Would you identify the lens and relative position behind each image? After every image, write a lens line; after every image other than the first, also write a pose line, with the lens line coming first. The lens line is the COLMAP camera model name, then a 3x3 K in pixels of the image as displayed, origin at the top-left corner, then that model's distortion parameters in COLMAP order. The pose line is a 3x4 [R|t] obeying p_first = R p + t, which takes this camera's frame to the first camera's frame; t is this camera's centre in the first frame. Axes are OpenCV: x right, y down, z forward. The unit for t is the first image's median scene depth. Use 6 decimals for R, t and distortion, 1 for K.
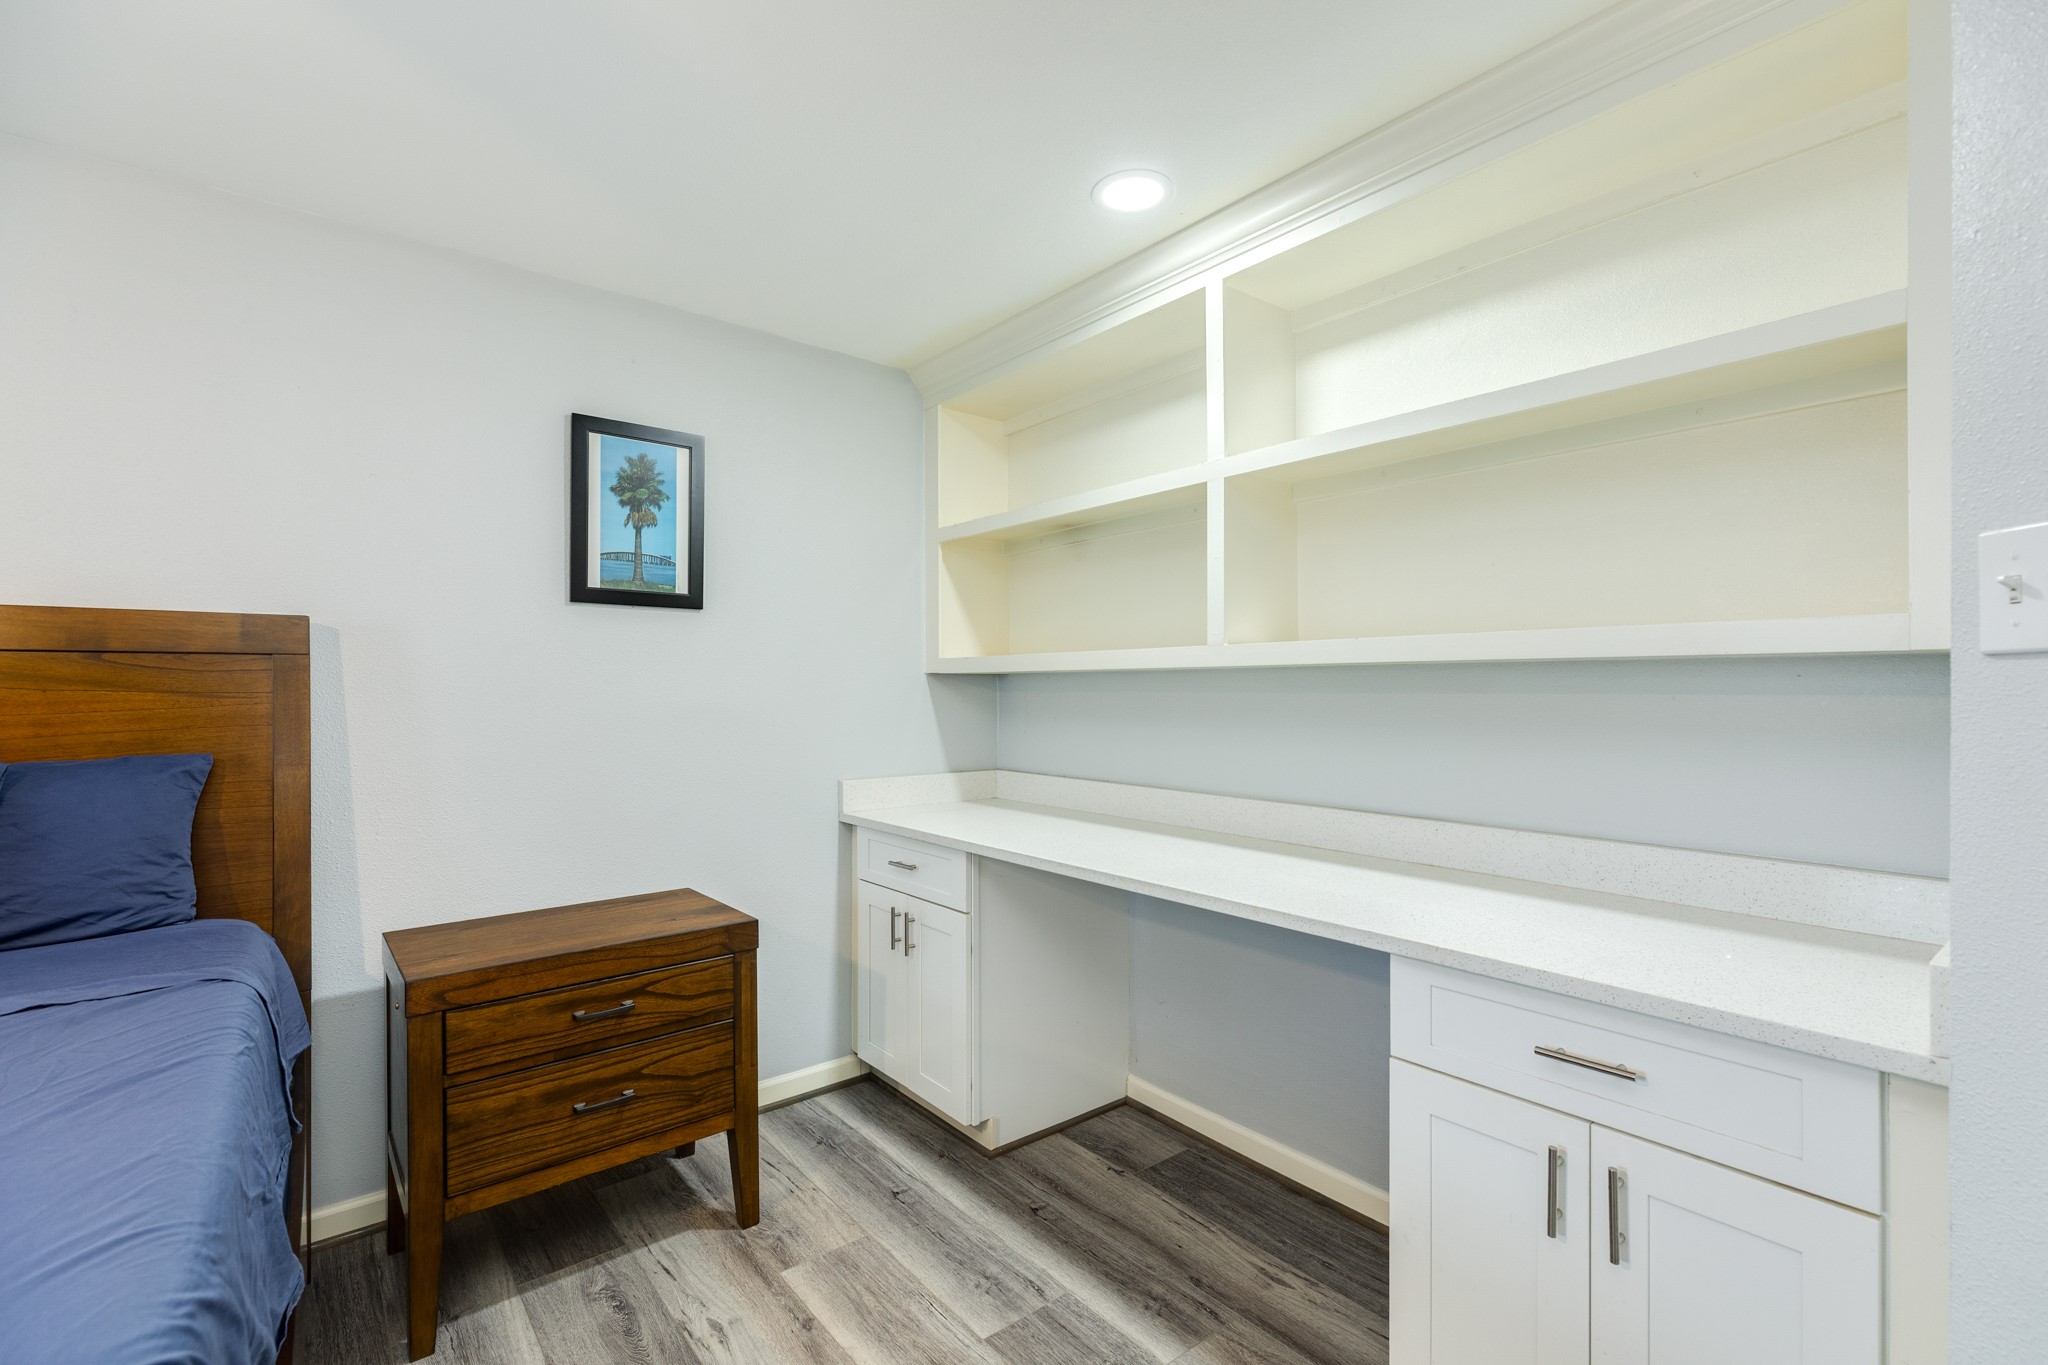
lens RADIAL K [[912.8, 0, 1024.5], [0, 912.8, 684.9], [0, 0, 1]] dist [-0.000225, 0.000301]
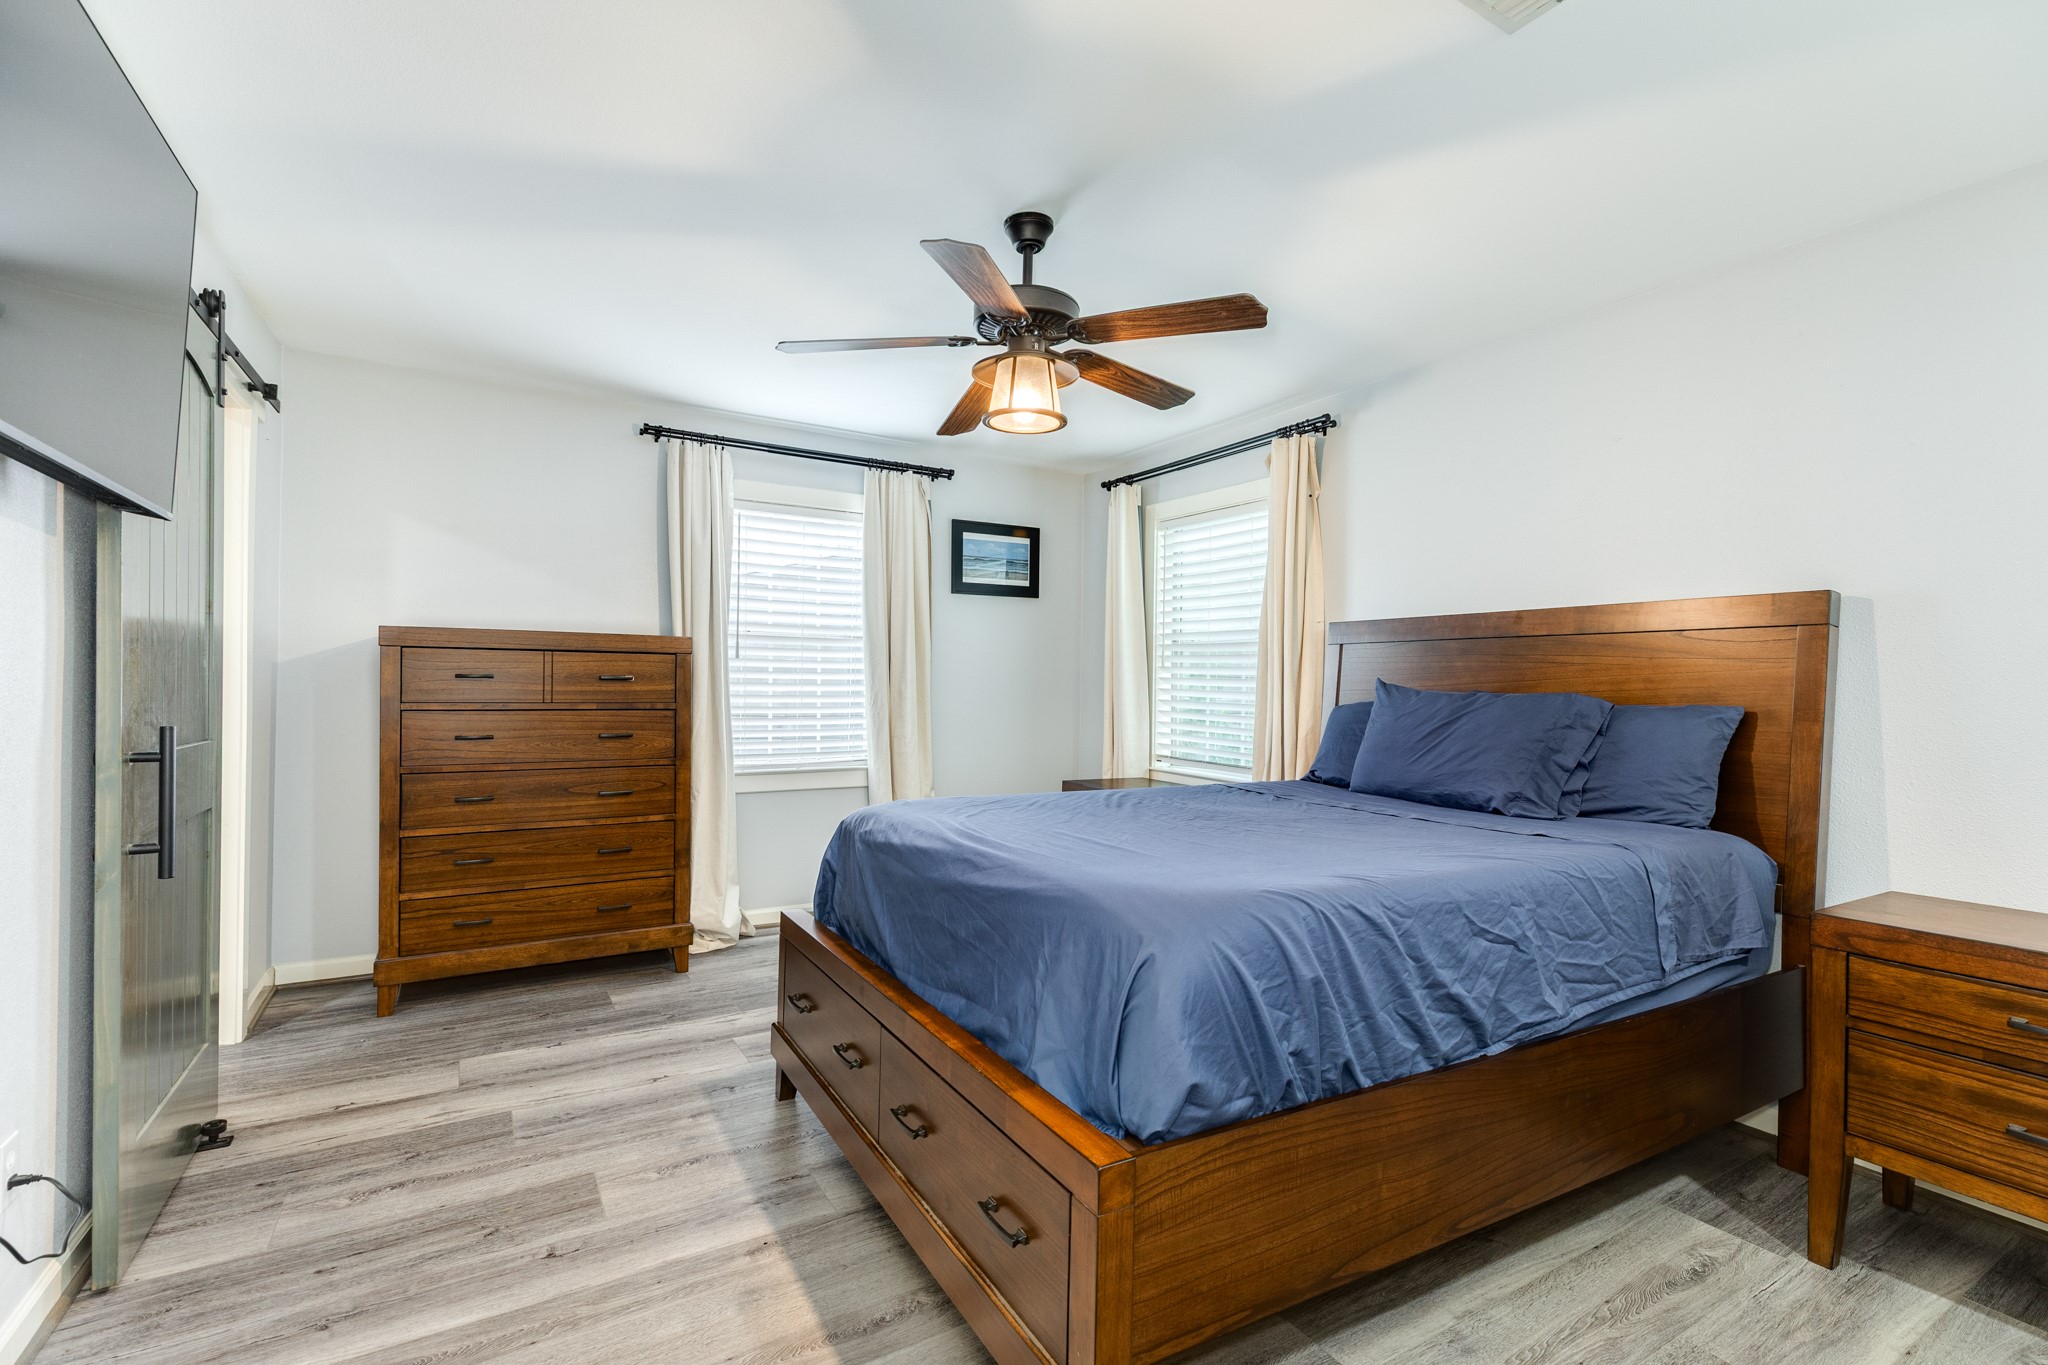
lens RADIAL K [[912.8, 0, 1024.9], [0, 912.8, 693.6], [0, 0, 1]] dist [-0.000225, 0.000301]
pose [[-0.141927, 0.007934, -0.989845, 0.502598], [-0.015400, 0.999829, 0.010222, 0.060326], [0.989757, 0.016695, -0.141781, 0.197364]]
